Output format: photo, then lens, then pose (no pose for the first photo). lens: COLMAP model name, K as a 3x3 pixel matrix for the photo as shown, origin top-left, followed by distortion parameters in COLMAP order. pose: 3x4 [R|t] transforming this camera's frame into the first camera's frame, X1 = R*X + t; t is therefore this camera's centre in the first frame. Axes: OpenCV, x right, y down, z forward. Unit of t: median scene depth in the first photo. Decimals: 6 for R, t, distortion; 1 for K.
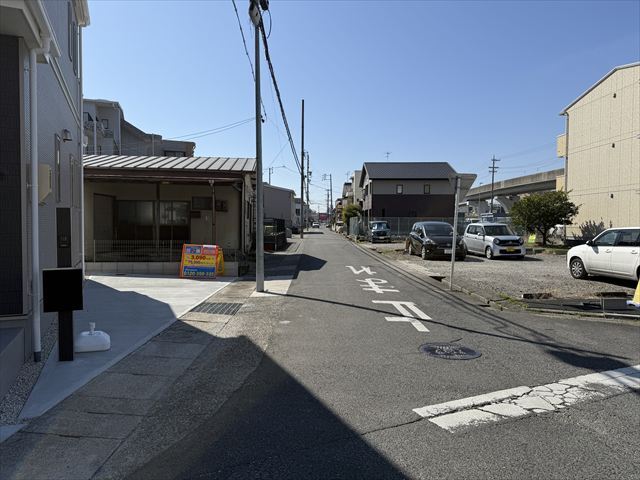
lens RADIAL K [[446.6, 0, 320.0], [0, 446.6, 240.0], [0, 0, 1]] dist [0.005418, -0.001517]
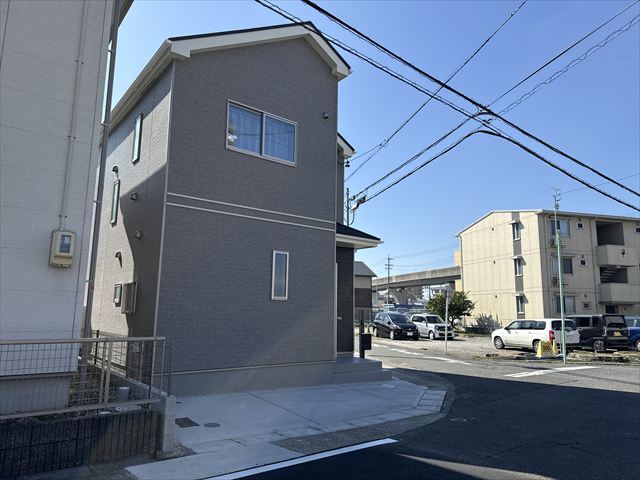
lens RADIAL K [[446.6, 0, 320.0], [0, 446.6, 240.0], [0, 0, 1]] dist [0.005418, -0.001517]
pose [[0.967464, 0.057557, 0.246375, -0.355418], [-0.009045, 0.981026, -0.193665, 0.009231], [-0.252847, 0.185136, 0.949628, -0.353715]]
